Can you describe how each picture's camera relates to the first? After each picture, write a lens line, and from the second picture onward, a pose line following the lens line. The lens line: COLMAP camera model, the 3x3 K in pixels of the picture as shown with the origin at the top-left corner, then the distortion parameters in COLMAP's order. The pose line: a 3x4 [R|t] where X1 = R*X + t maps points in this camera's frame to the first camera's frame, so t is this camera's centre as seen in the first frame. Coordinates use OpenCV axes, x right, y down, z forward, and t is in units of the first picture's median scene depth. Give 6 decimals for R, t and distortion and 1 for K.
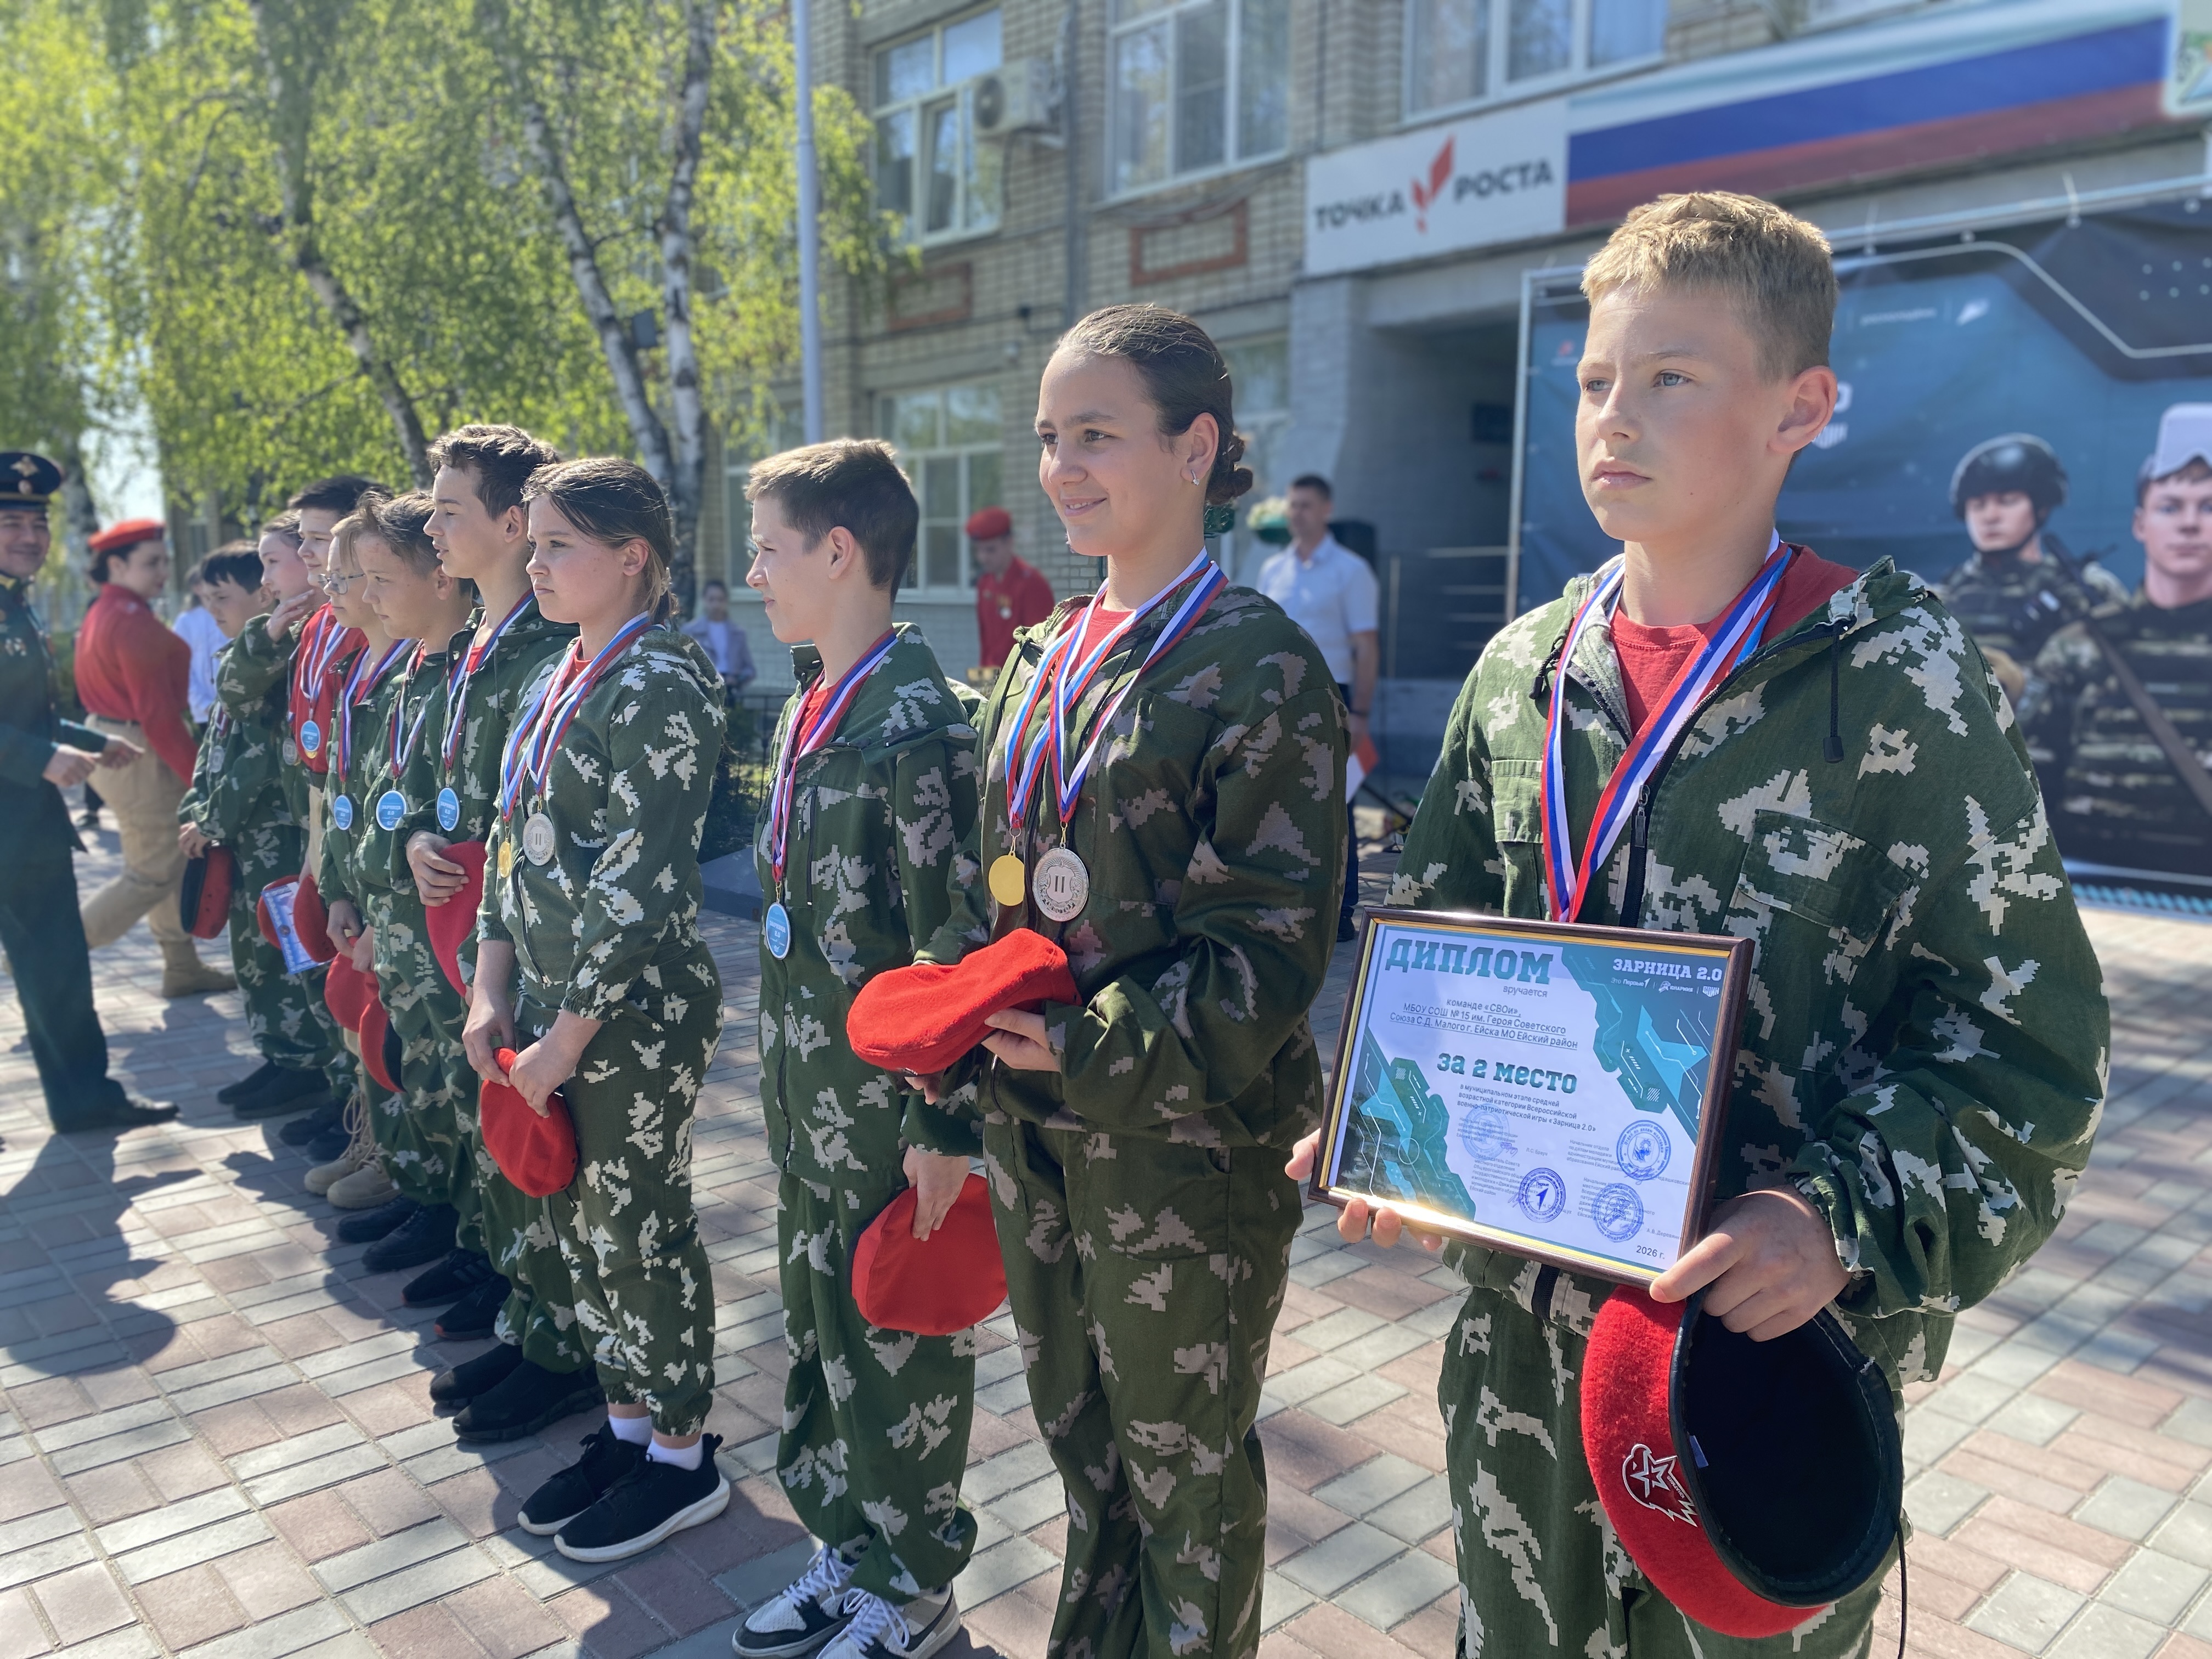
lens RADIAL K [[1699.6, 0, 1055.1], [0, 1699.6, 828.6], [0, 0, 1]] dist [-0.005558, -0.001144]
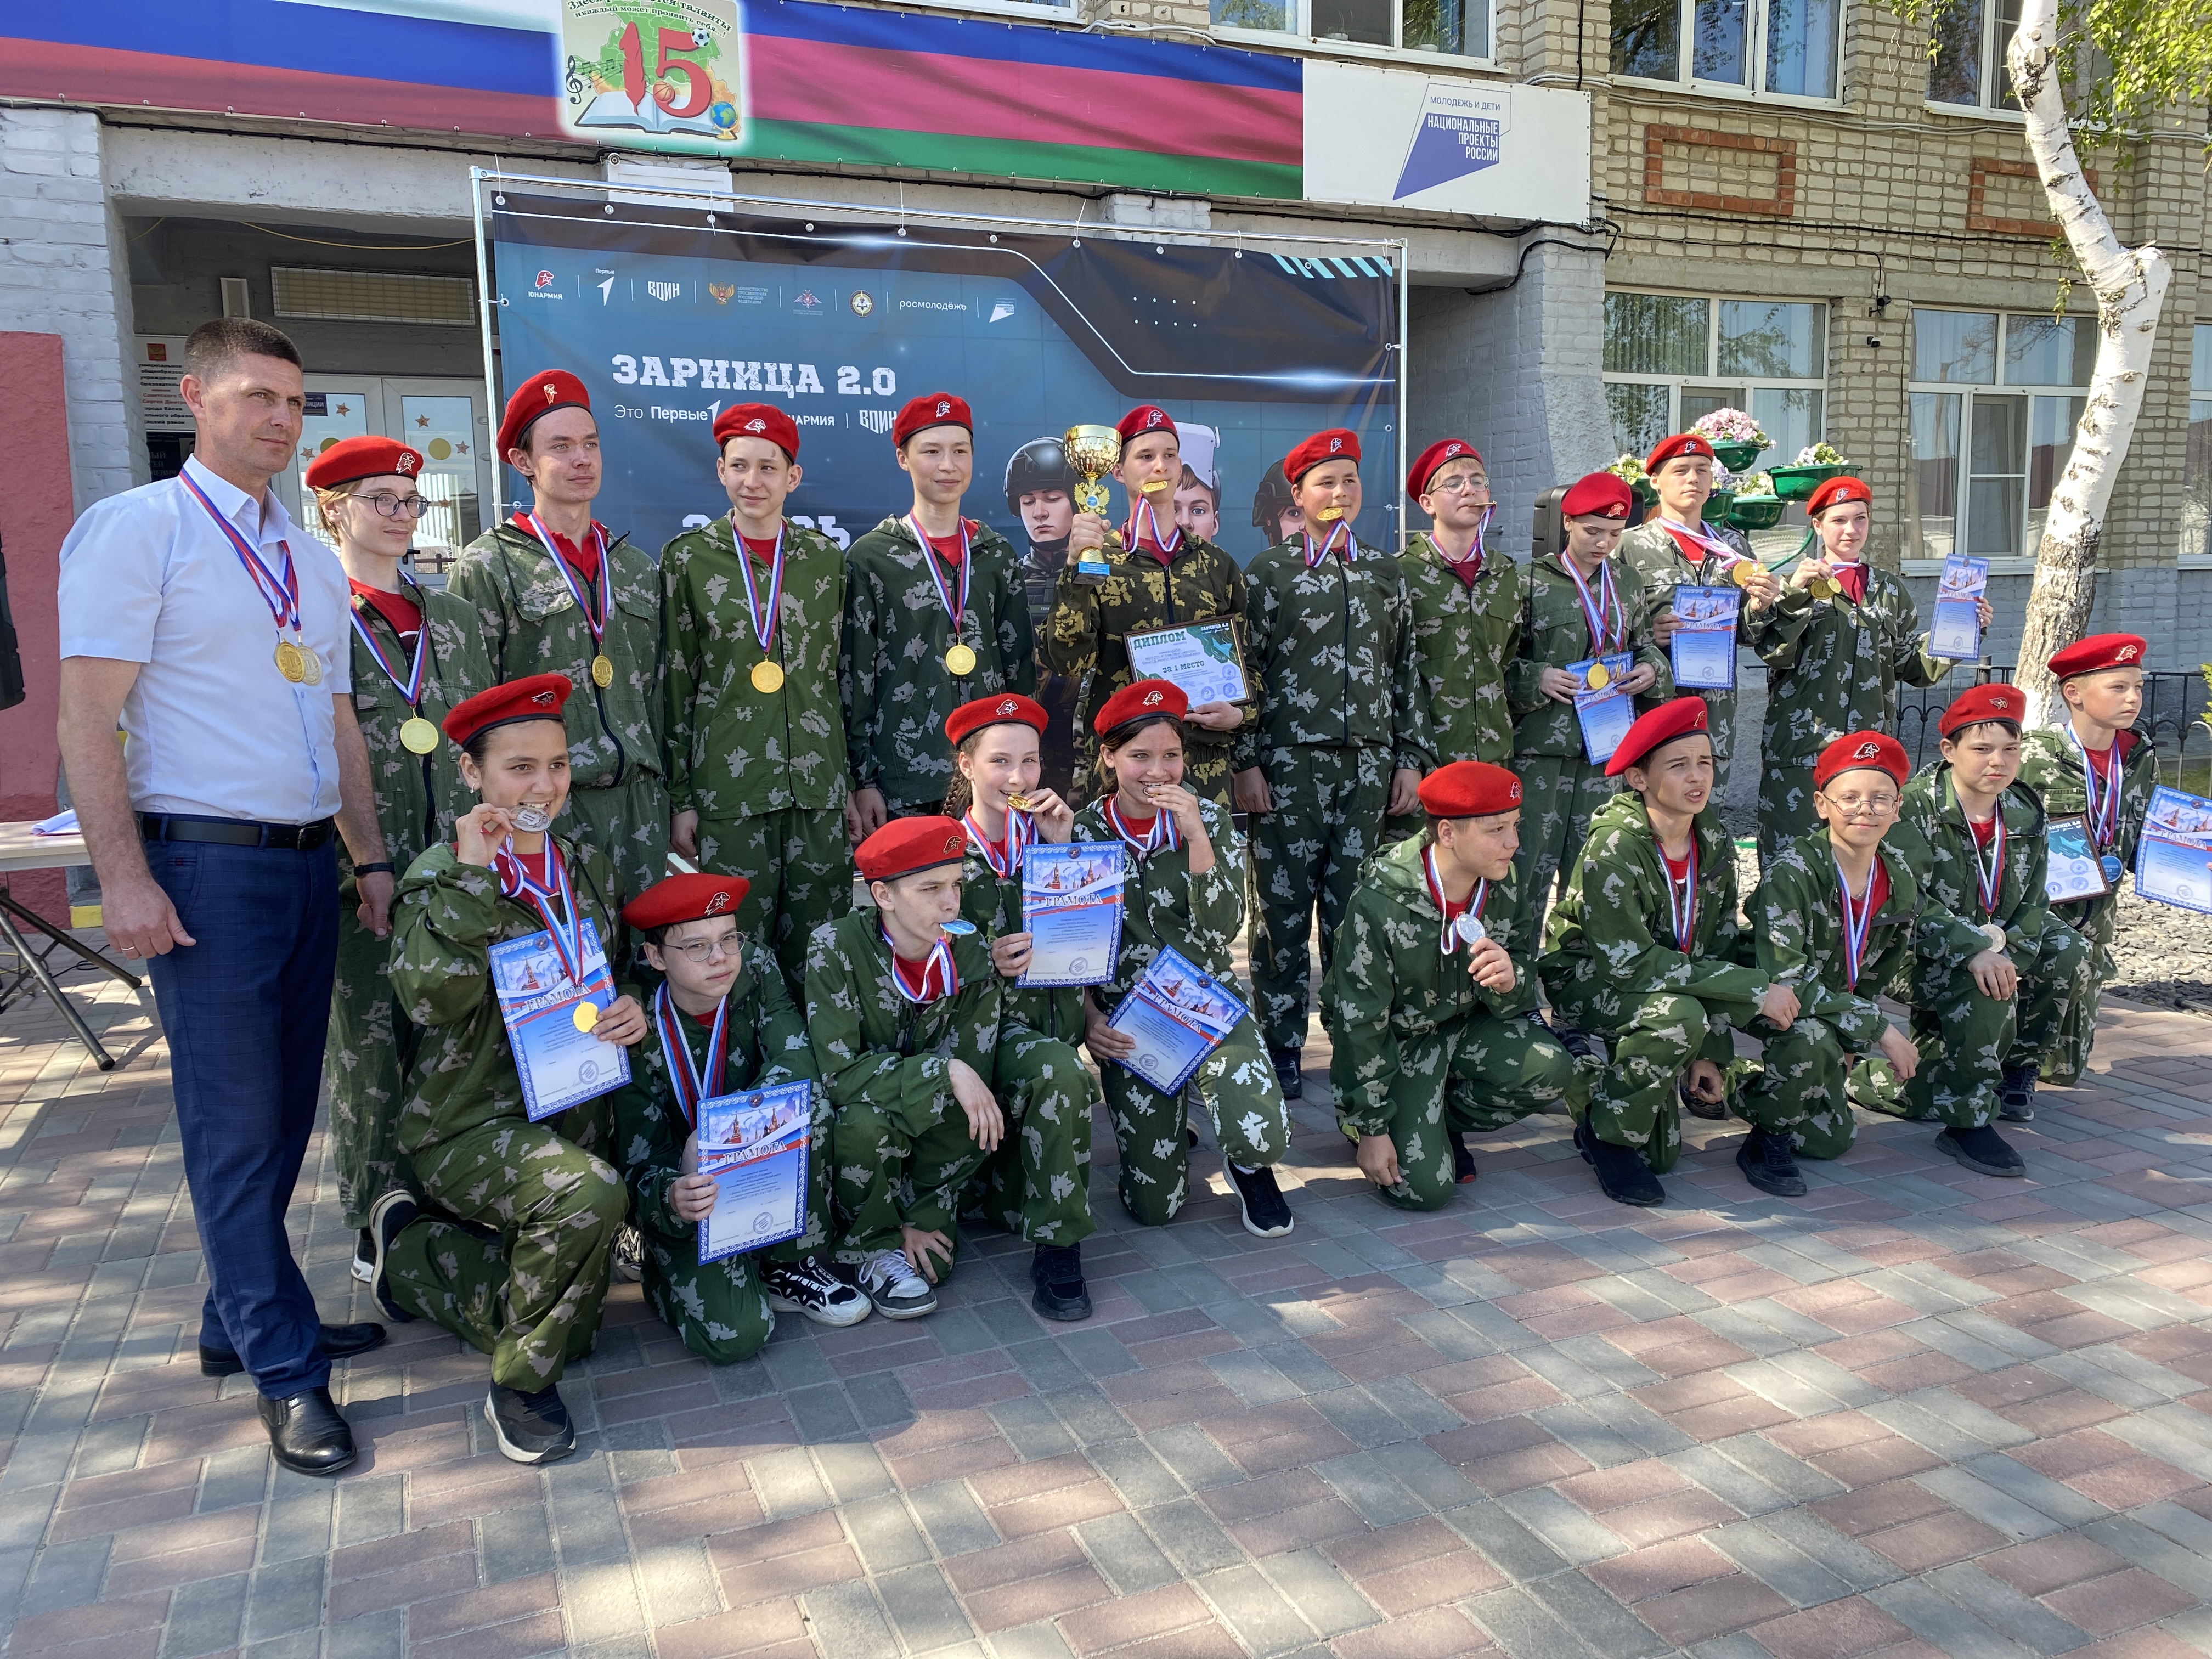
lens RADIAL K [[1711.2, 0, 1100.2], [0, 1711.2, 816.7], [0, 0, 1]] dist [0.021088, -0.005351]
pose [[0.331476, -0.131641, 0.934234, -0.275335], [0.147812, 0.985236, 0.086382, -0.050430], [-0.931813, 0.109457, 0.346040, 0.372257]]
